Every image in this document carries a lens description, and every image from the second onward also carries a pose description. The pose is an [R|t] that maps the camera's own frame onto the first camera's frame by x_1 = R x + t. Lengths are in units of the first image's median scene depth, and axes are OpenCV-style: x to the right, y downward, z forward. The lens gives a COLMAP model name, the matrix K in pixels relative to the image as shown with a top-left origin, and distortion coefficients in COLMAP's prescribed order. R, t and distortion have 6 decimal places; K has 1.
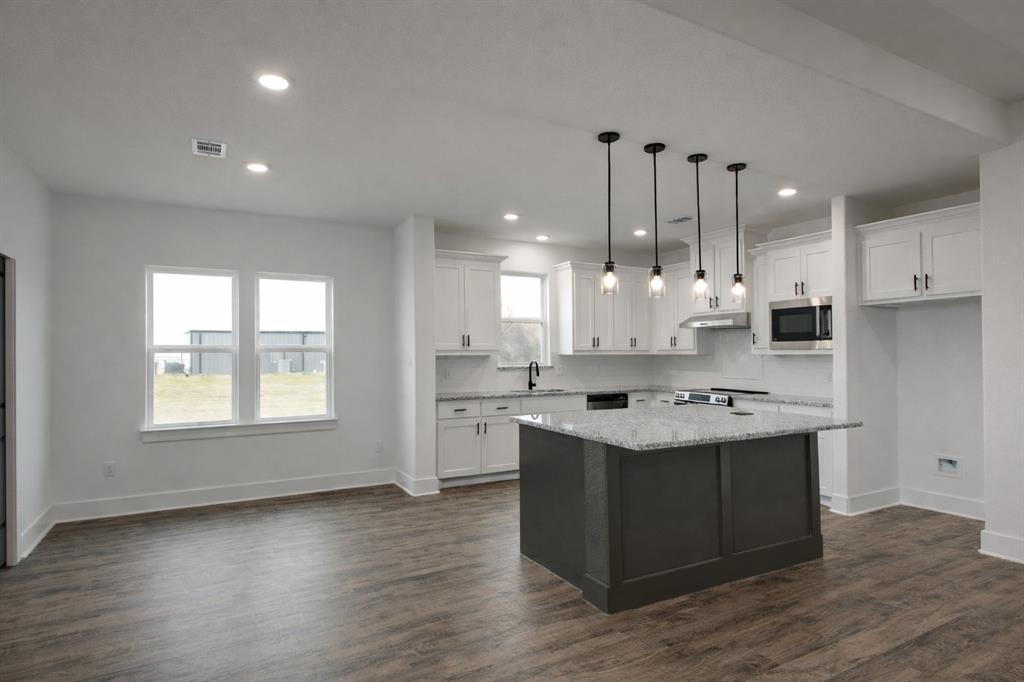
lens RADIAL K [[547.2, 0, 494.8], [0, 547.2, 343.1], [0, 0, 1]] dist [0.043418, -0.000083]
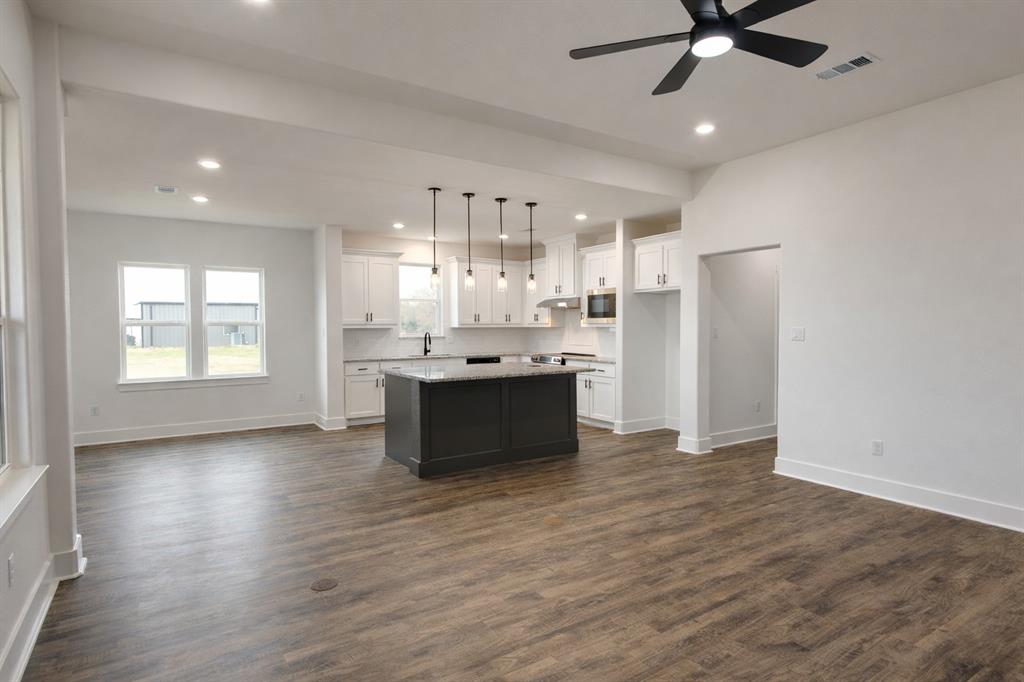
lens RADIAL K [[547.9, 0, 512.0], [0, 547.9, 341.0], [0, 0, 1]] dist [0.001366, 0.000682]
pose [[0.995610, -0.002347, 0.093567, 0.167102], [-0.001983, 0.998932, 0.046154, -0.008541], [-0.093575, -0.046137, 0.994543, -0.351988]]
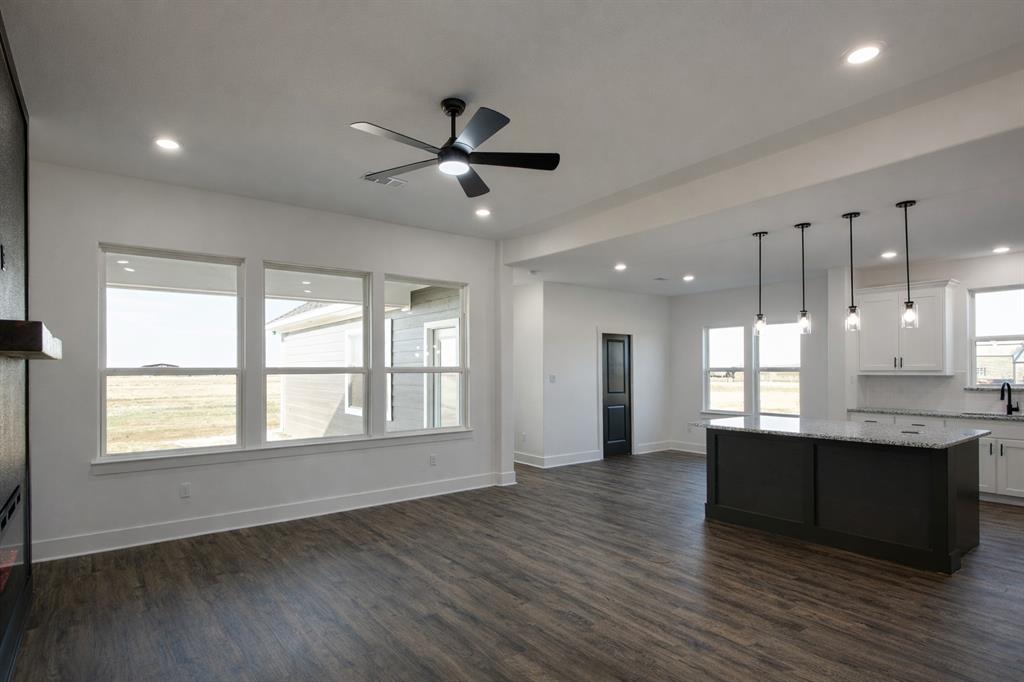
lens RADIAL K [[547.9, 0, 512.0], [0, 547.9, 341.0], [0, 0, 1]] dist [0.001366, 0.000682]
pose [[0.153147, -0.051853, -0.986842, 0.959349], [0.016571, 0.998617, -0.049900, -0.005007], [0.988064, -0.008711, 0.153795, 0.048718]]
